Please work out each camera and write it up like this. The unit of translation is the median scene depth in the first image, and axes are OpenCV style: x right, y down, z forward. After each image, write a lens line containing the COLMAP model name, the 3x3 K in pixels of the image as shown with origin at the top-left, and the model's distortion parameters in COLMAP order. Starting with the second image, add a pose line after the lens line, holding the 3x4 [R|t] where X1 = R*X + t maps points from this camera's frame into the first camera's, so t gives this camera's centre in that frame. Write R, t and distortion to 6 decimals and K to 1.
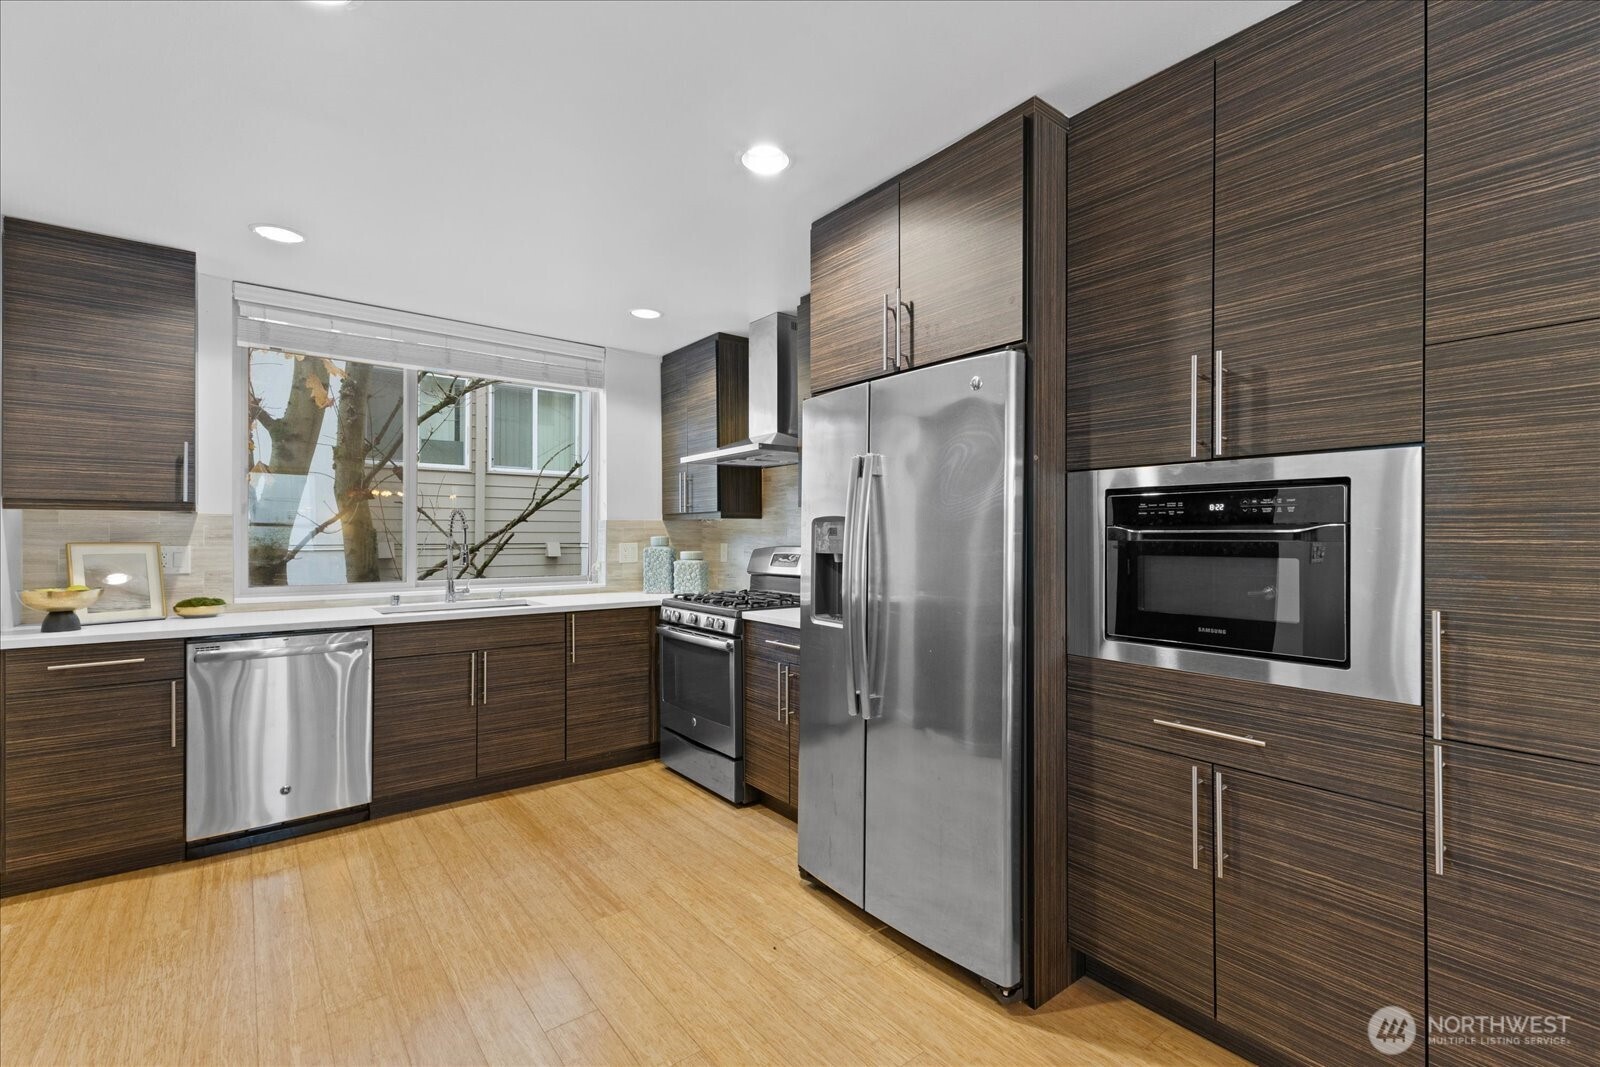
lens RADIAL K [[693.4, 0, 801.6], [0, 693.4, 536.4], [0, 0, 1]] dist [0.002651, -0.001212]
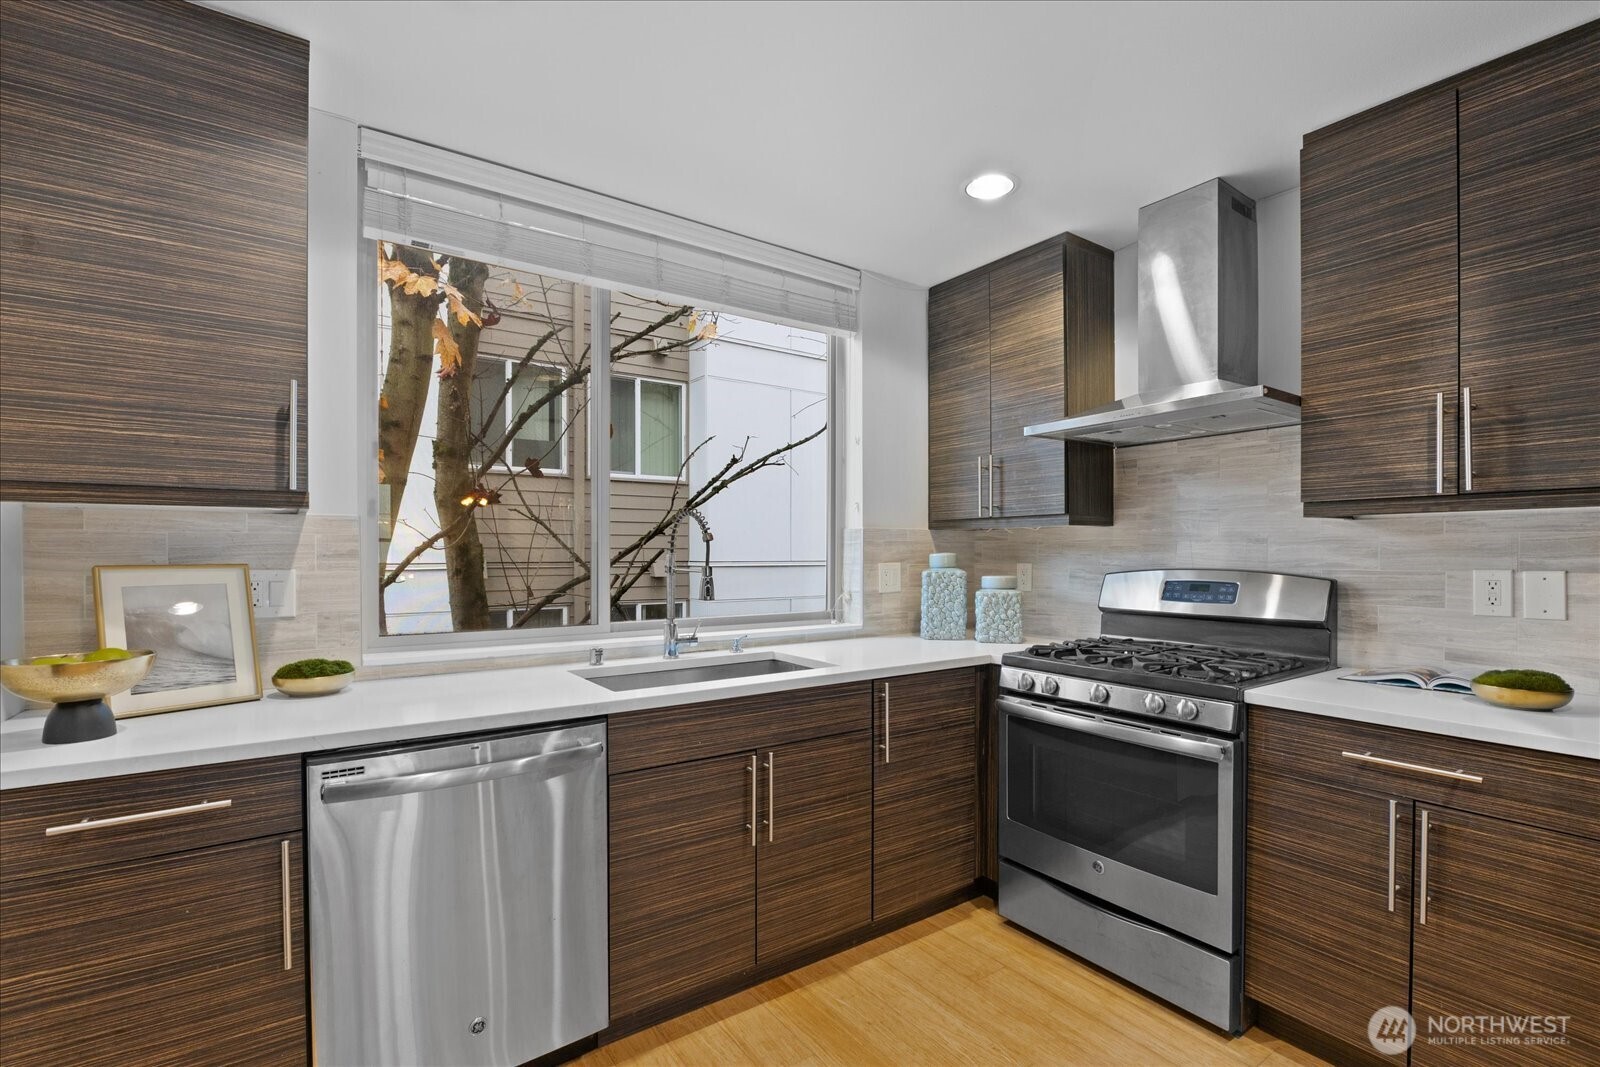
lens RADIAL K [[719.1, 0, 801.7], [0, 719.1, 562.6], [0, 0, 1]] dist [-0.019939, 0.001739]
pose [[0.997911, 0.000904, -0.064599, -0.401018], [-0.000004, 0.999903, 0.013920, -0.000802], [0.064606, -0.013891, 0.997814, 0.413740]]
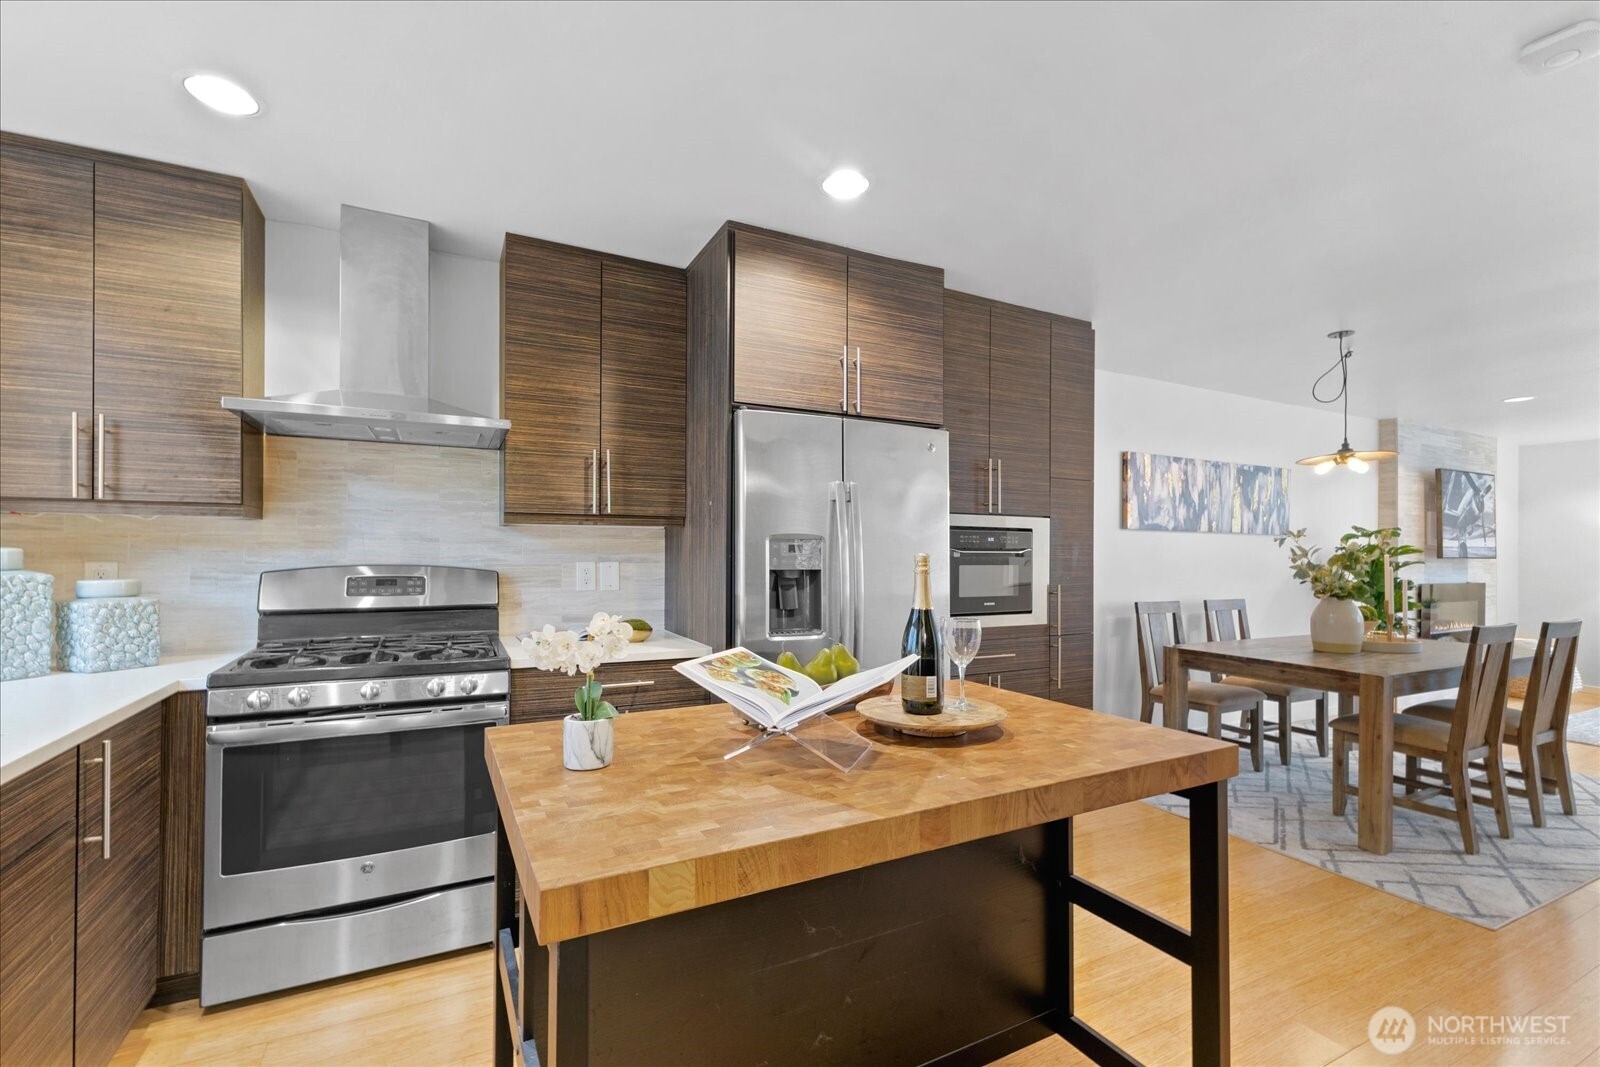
lens RADIAL K [[693.4, 0, 796.8], [0, 693.4, 549.2], [0, 0, 1]] dist [0.002651, -0.001212]
pose [[0.207304, 0.005660, 0.978260, -0.710734], [-0.007405, 0.999964, -0.004216, -0.001732], [-0.978249, -0.006370, 0.207338, 0.573145]]
